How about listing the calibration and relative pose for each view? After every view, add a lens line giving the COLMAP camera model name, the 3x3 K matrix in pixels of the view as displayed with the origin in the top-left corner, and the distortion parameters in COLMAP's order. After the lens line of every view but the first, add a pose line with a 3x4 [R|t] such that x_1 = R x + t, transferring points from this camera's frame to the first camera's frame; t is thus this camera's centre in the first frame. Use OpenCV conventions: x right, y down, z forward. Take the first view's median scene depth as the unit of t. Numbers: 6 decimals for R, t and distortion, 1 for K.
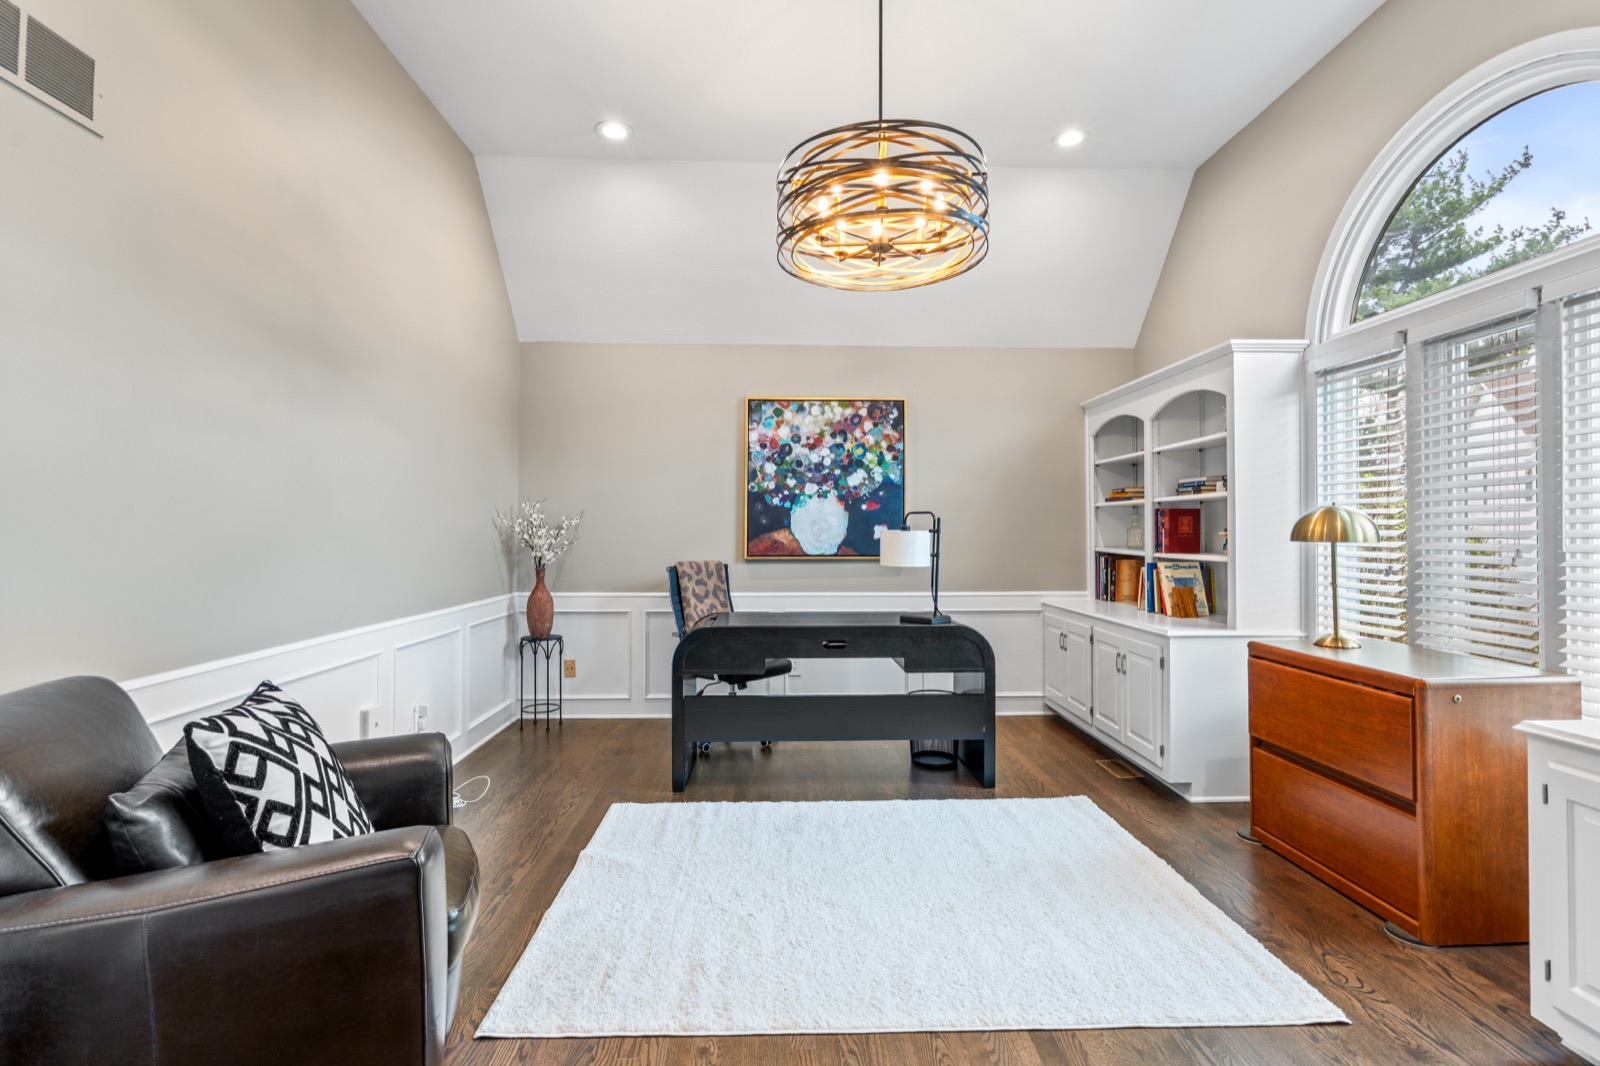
lens RADIAL K [[728.3, 0, 788.7], [0, 728.3, 529.9], [0, 0, 1]] dist [-0.007499, 0.004099]
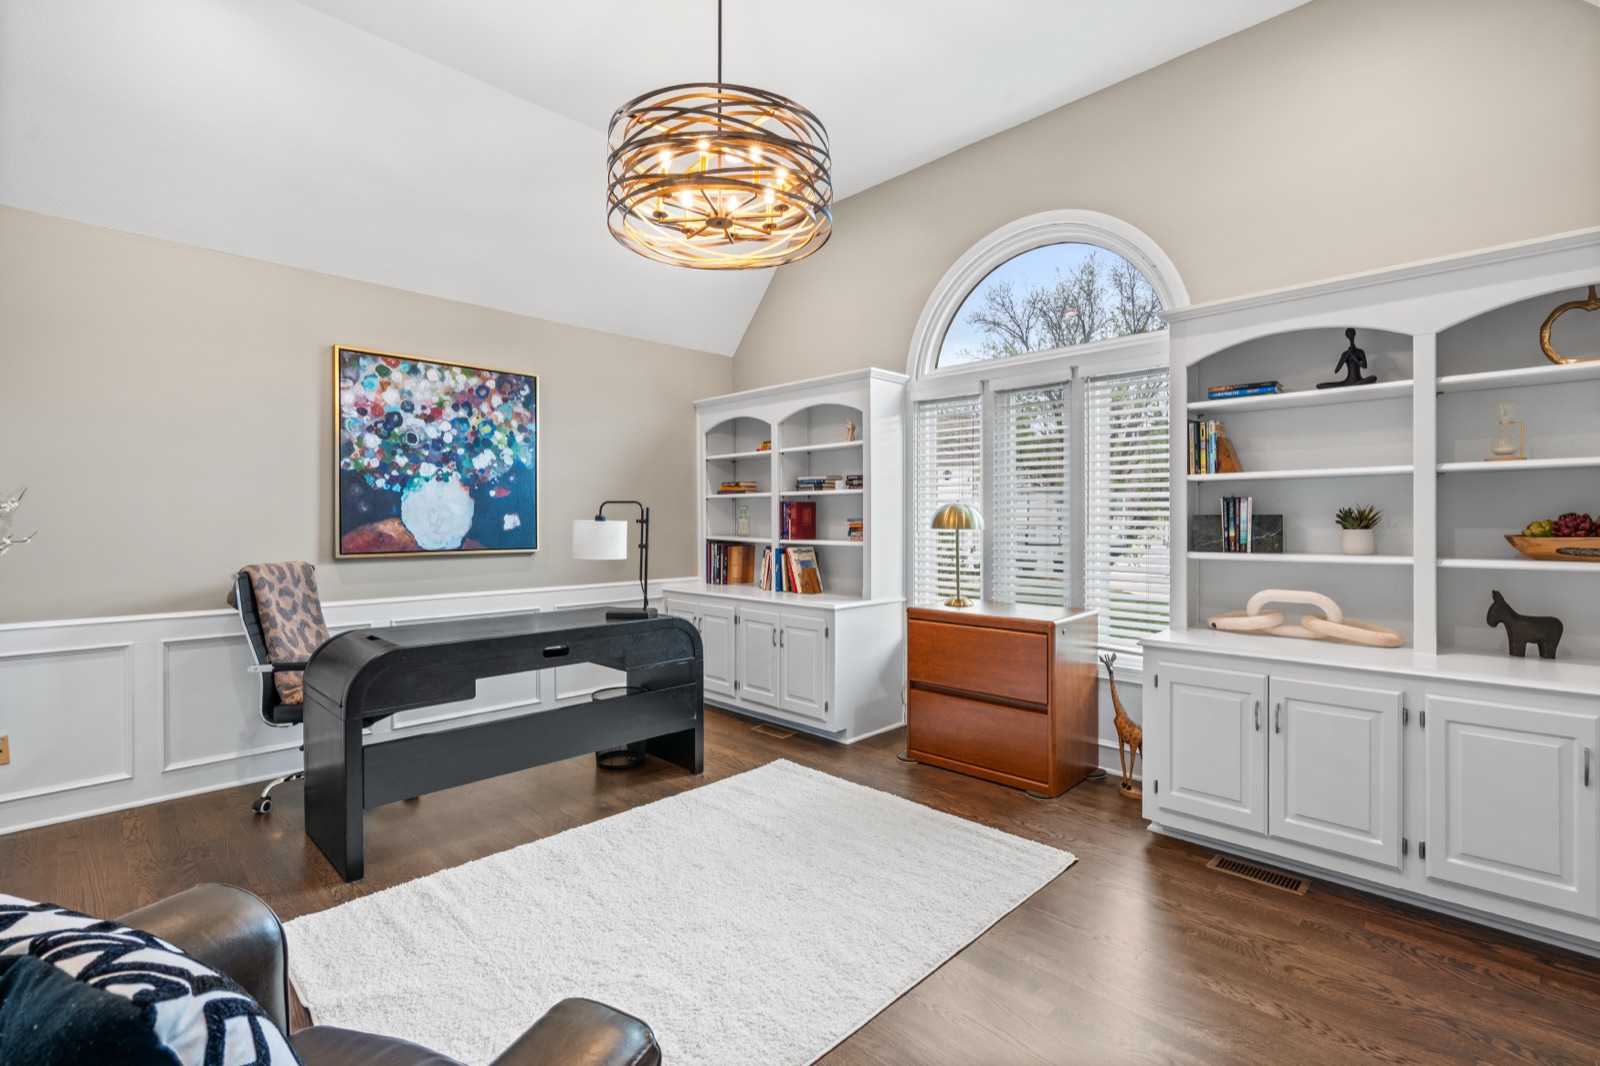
lens RADIAL K [[728.3, 0, 785.0], [0, 728.3, 524.8], [0, 0, 1]] dist [-0.007499, 0.004099]
pose [[0.728469, -0.005202, 0.685059, -0.257956], [-0.001052, 0.999962, 0.008711, -0.001970], [-0.685078, -0.007066, 0.728435, 0.136936]]
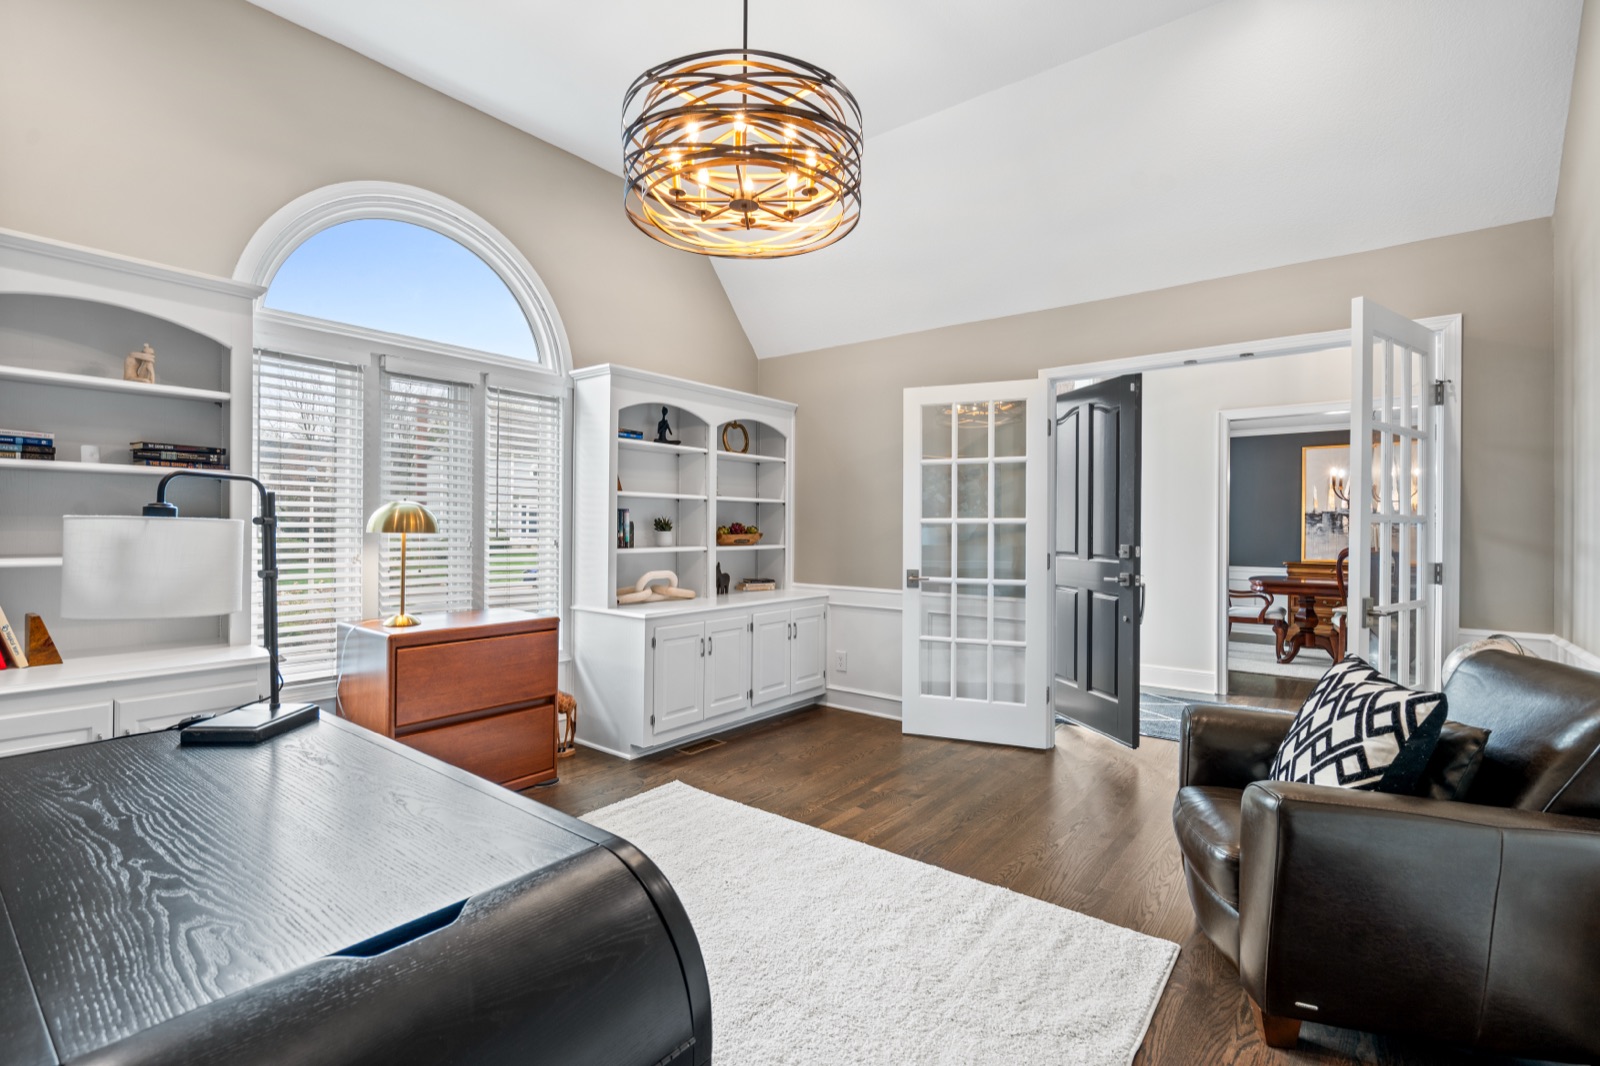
lens RADIAL K [[728.3, 0, 801.4], [0, 728.3, 533.8], [0, 0, 1]] dist [-0.007499, 0.004099]
pose [[-0.771889, -0.012356, 0.635638, -0.273651], [-0.011170, 0.999920, 0.005872, 0.002476], [-0.635660, -0.002568, -0.771965, 0.904845]]
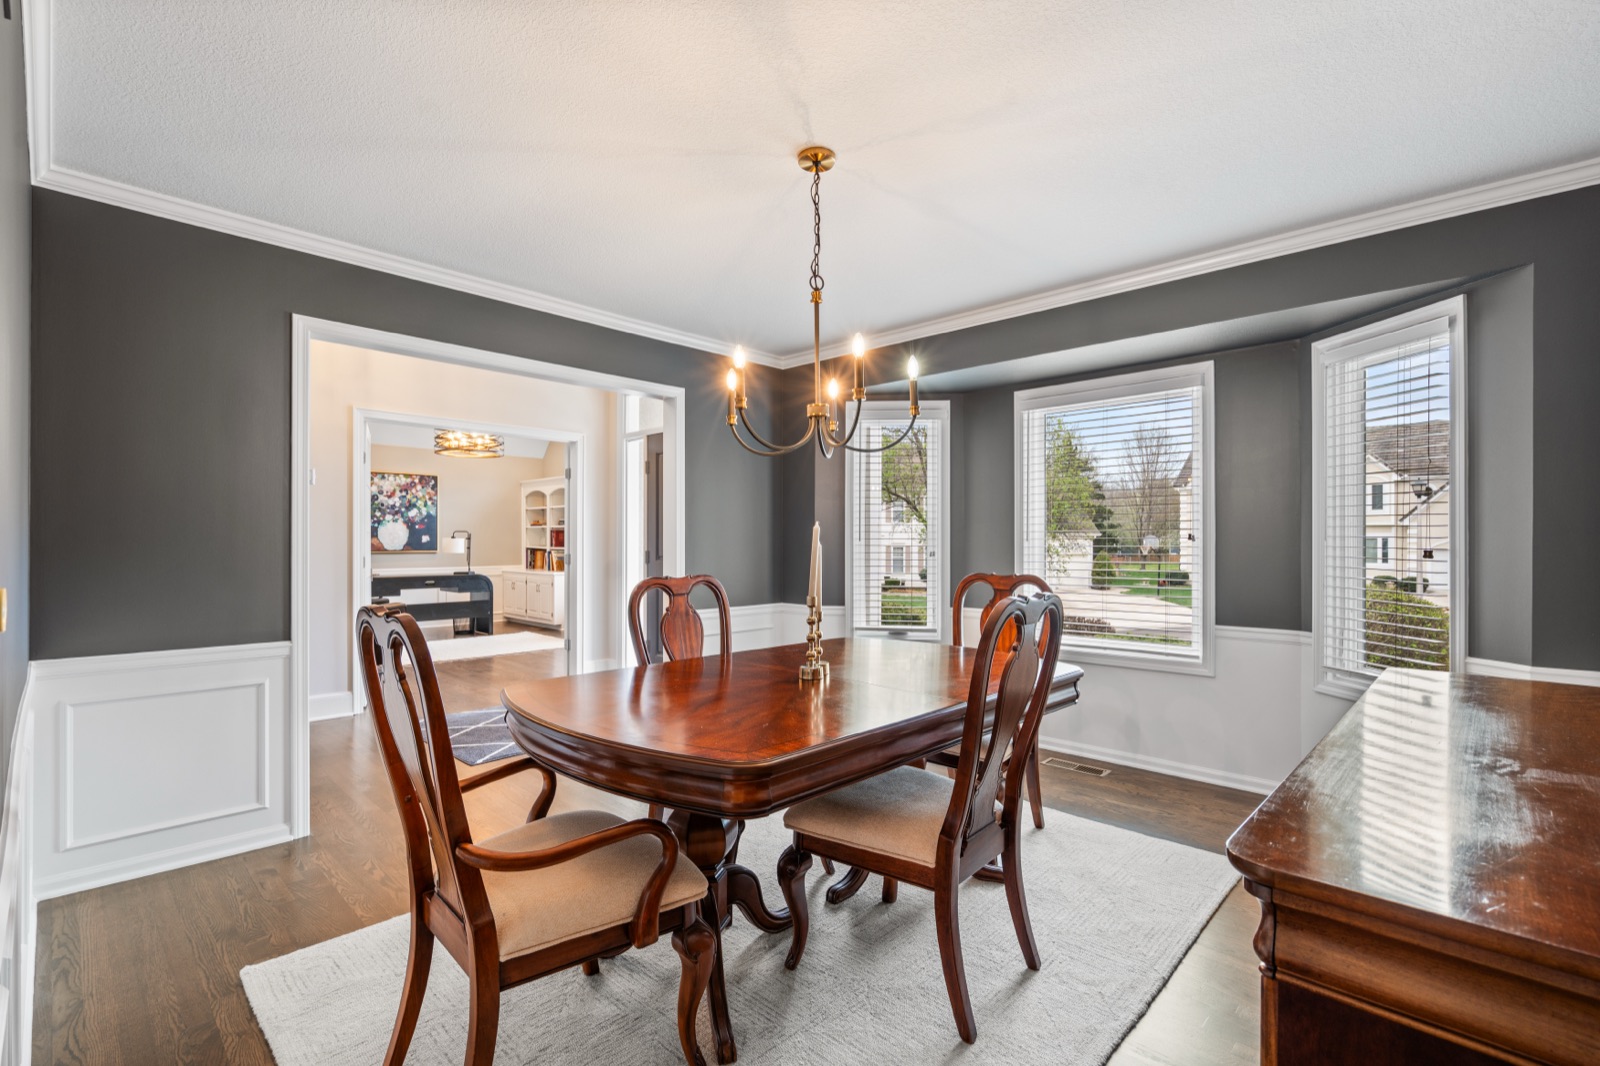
lens RADIAL K [[728.3, 0, 787.1], [0, 728.3, 538.2], [0, 0, 1]] dist [-0.007499, 0.004099]
pose [[0.716213, 0.000302, 0.697882, -0.628284], [-0.002109, 0.999996, 0.001730, -0.005936], [-0.697879, -0.002711, 0.716211, -1.295535]]
